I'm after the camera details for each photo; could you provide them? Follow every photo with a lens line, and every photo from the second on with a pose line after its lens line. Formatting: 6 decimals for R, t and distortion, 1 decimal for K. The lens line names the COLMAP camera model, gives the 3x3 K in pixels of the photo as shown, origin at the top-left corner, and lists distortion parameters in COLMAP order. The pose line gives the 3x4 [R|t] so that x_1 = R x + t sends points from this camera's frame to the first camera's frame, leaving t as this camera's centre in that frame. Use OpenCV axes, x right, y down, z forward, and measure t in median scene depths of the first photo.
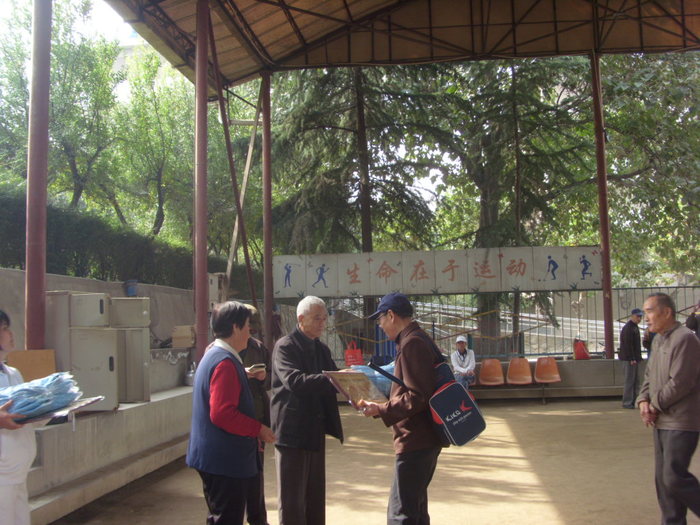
lens RADIAL K [[796.2, 0, 352.9], [0, 796.2, 255.3], [0, 0, 1]] dist [-0.139237, 0.000000]
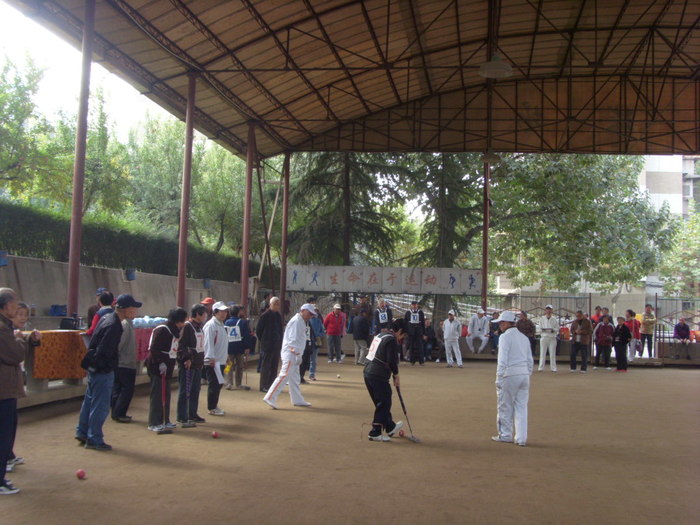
lens RADIAL K [[796.2, 0, 348.5], [0, 796.2, 260.1], [0, 0, 1]] dist [-0.139237, 0.000000]
pose [[0.997556, 0.049329, -0.049479, 0.109258], [-0.048014, 0.998470, 0.027420, -0.060622], [0.050756, -0.024977, 0.998399, -0.653201]]
